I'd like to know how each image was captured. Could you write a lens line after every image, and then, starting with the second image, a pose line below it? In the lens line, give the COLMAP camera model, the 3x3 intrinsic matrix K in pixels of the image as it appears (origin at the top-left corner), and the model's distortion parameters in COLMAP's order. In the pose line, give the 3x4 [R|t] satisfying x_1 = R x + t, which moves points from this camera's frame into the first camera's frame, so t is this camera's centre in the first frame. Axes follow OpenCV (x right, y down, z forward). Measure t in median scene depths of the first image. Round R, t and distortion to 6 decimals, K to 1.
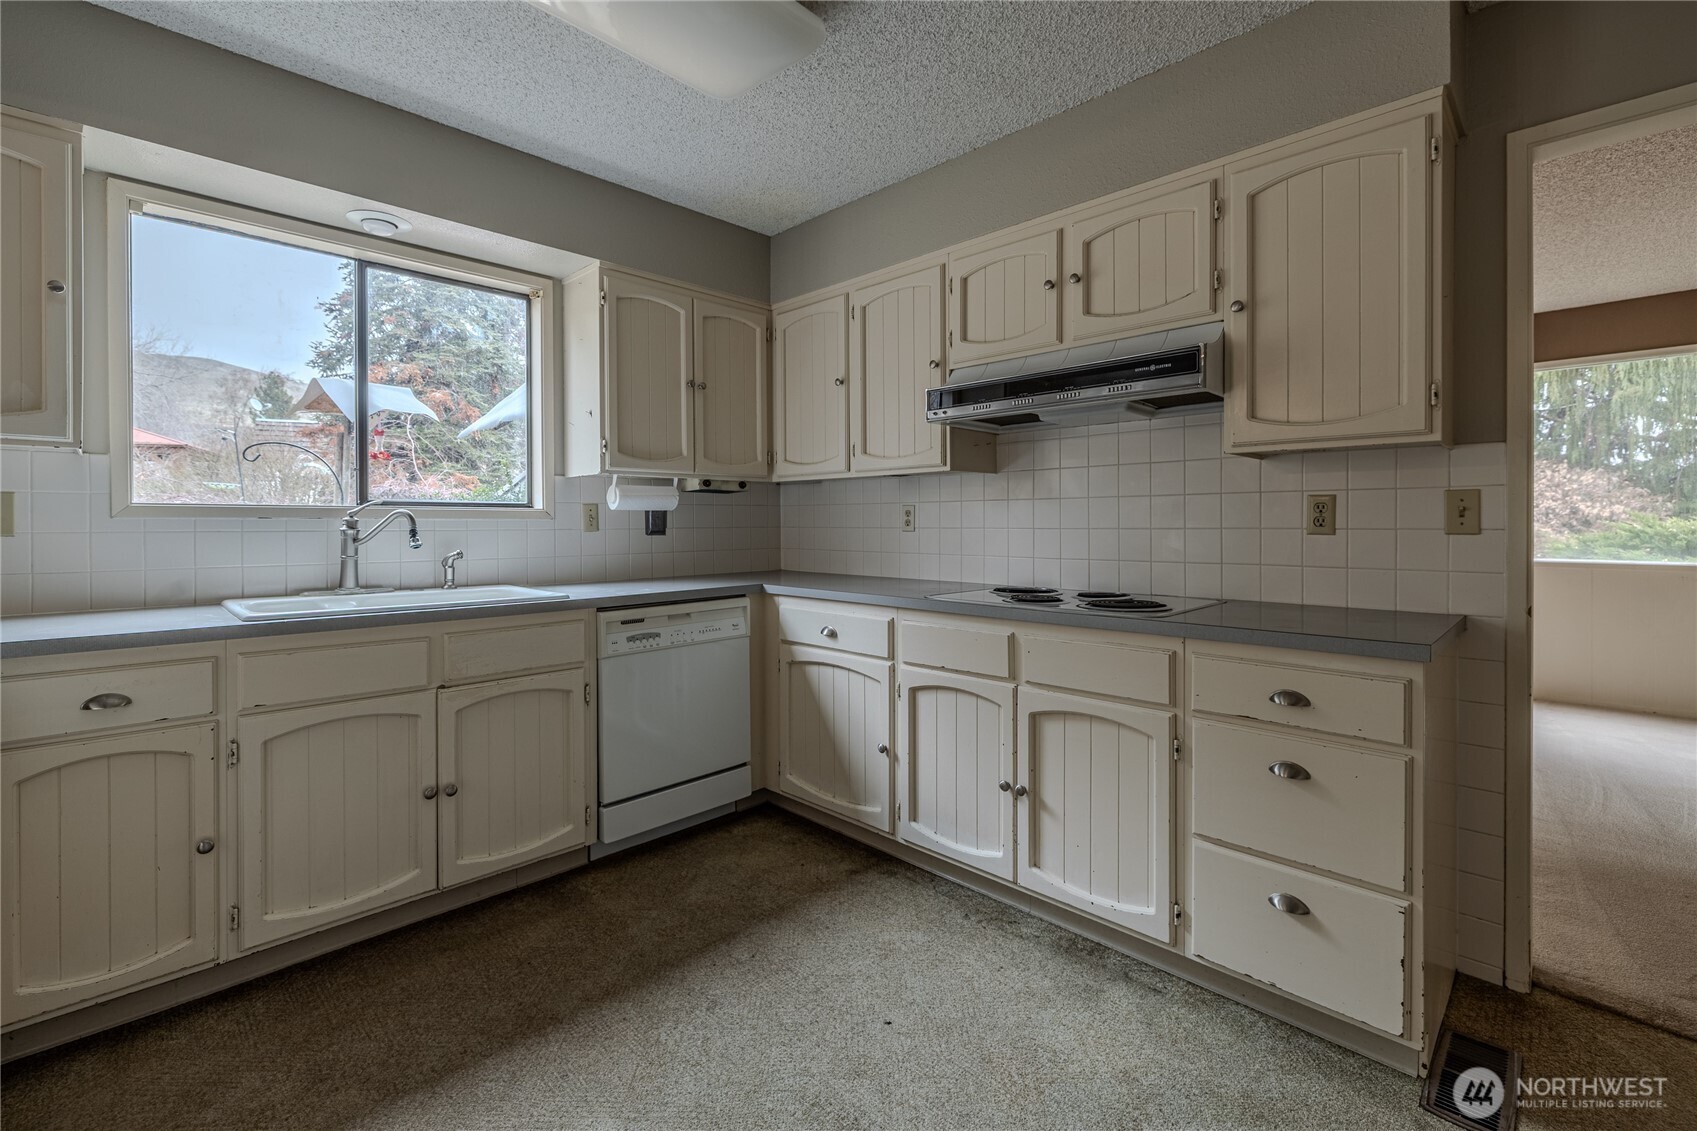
lens RADIAL K [[738.4, 0, 824.0], [0, 738.4, 534.2], [0, 0, 1]] dist [-0.001901, 0.000471]
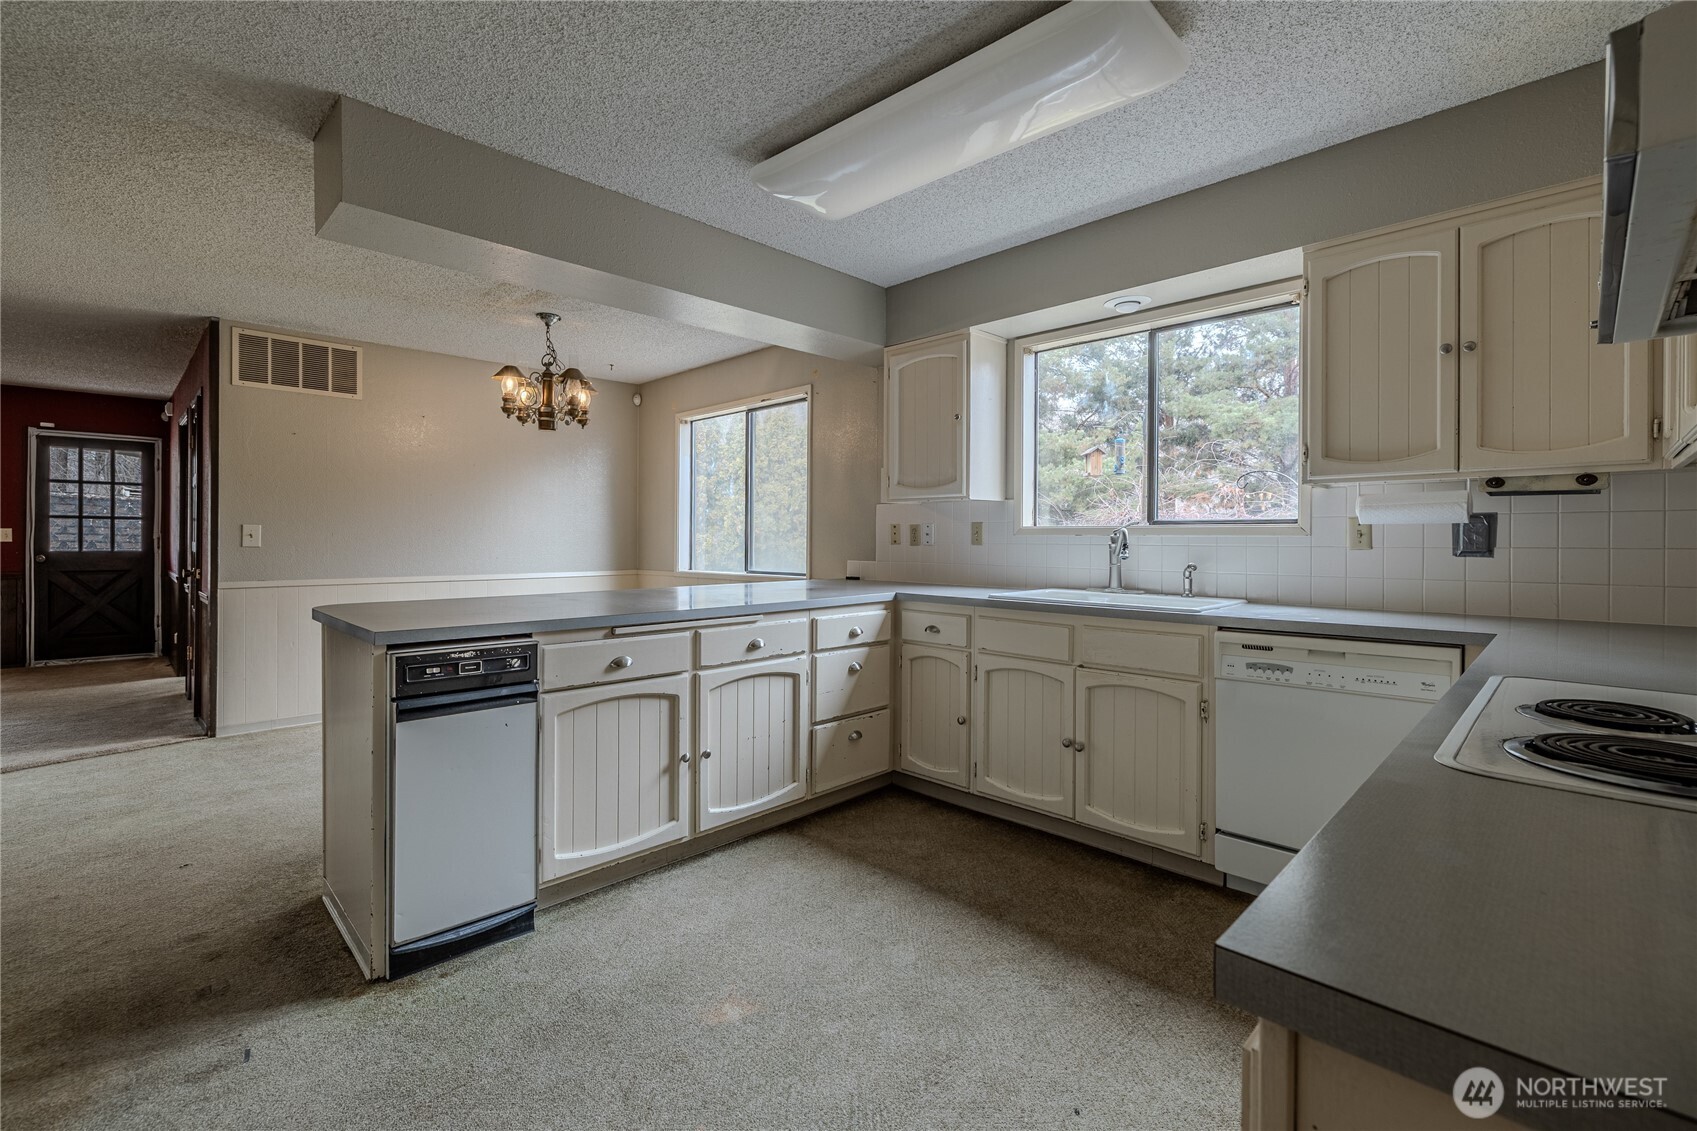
lens RADIAL K [[738.4, 0, 844.5], [0, 738.4, 548.7], [0, 0, 1]] dist [-0.001901, 0.000471]
pose [[0.018690, 0.017303, -0.999676, 0.679967], [-0.016451, 0.999720, 0.016996, -0.011873], [0.999690, 0.016128, 0.018969, 0.499412]]
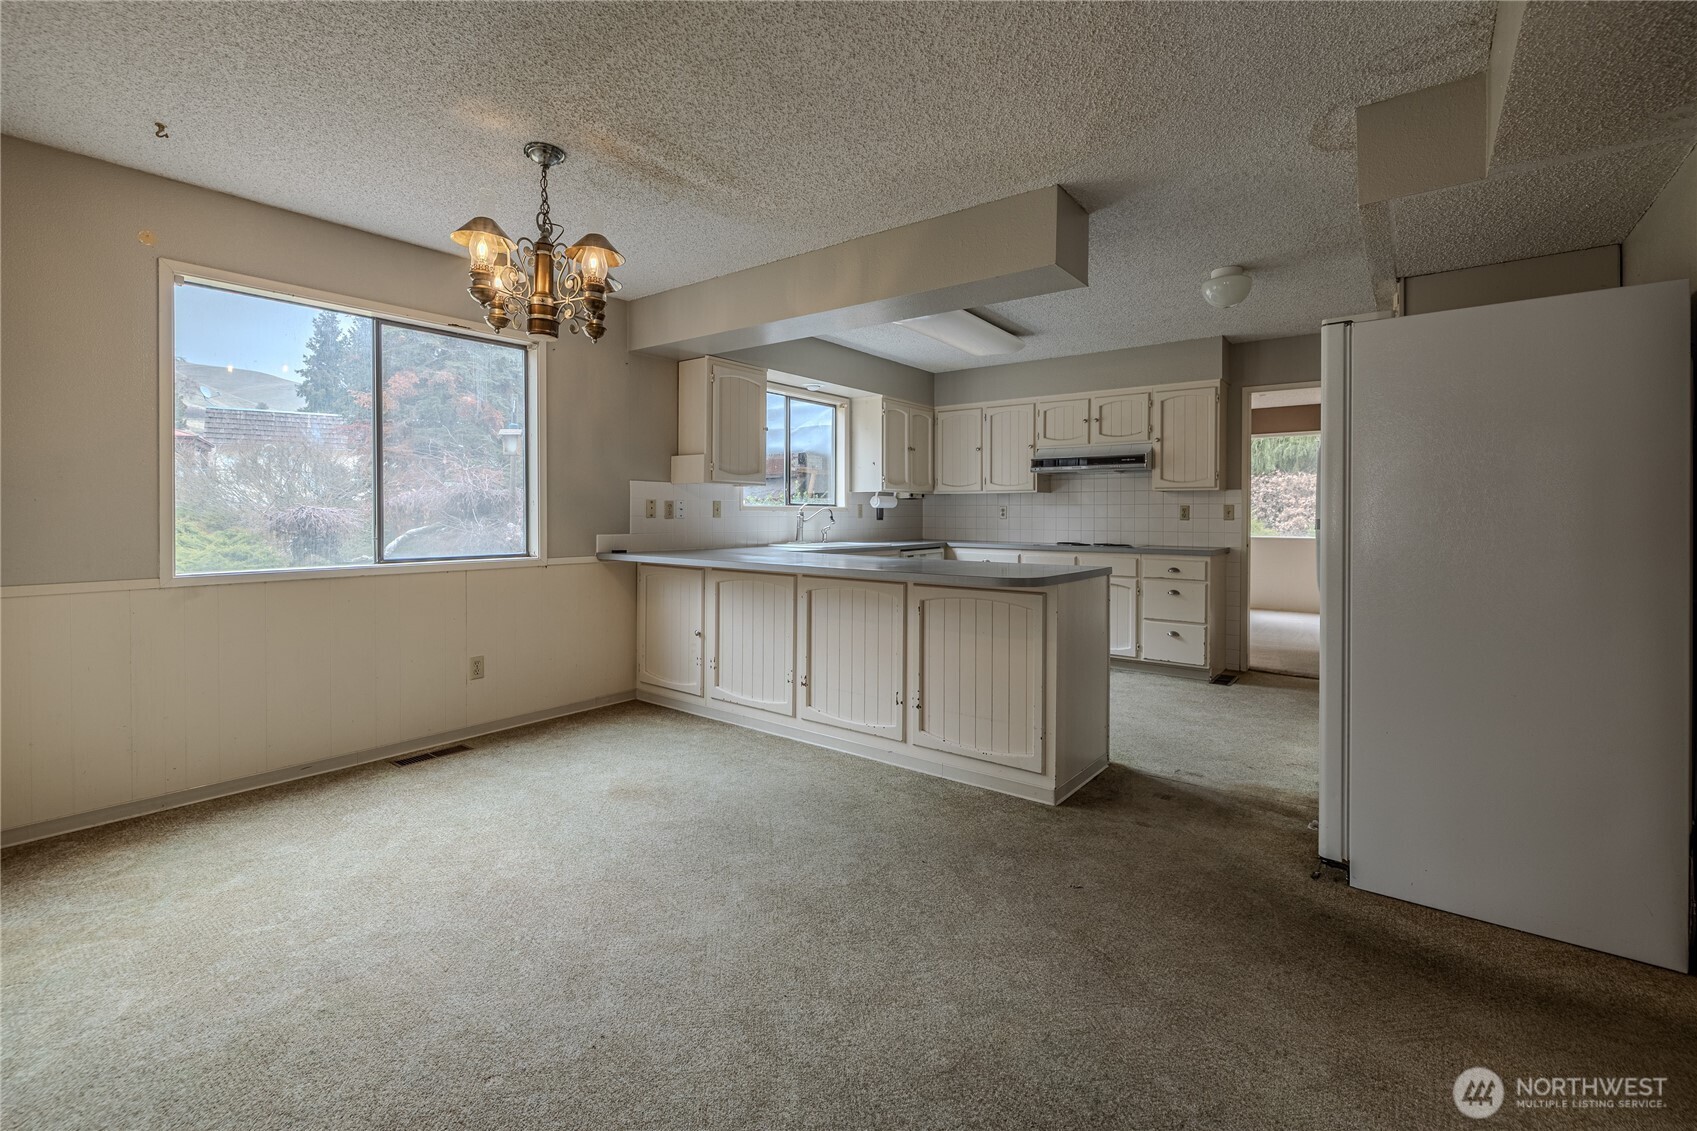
lens RADIAL K [[738.4, 0, 824.1], [0, 738.4, 527.7], [0, 0, 1]] dist [-0.001901, 0.000471]
pose [[0.992489, 0.004754, 0.122244, -0.863454], [-0.004905, 0.999988, 0.000933, 0.028226], [-0.122238, -0.001525, 0.992500, -1.358565]]
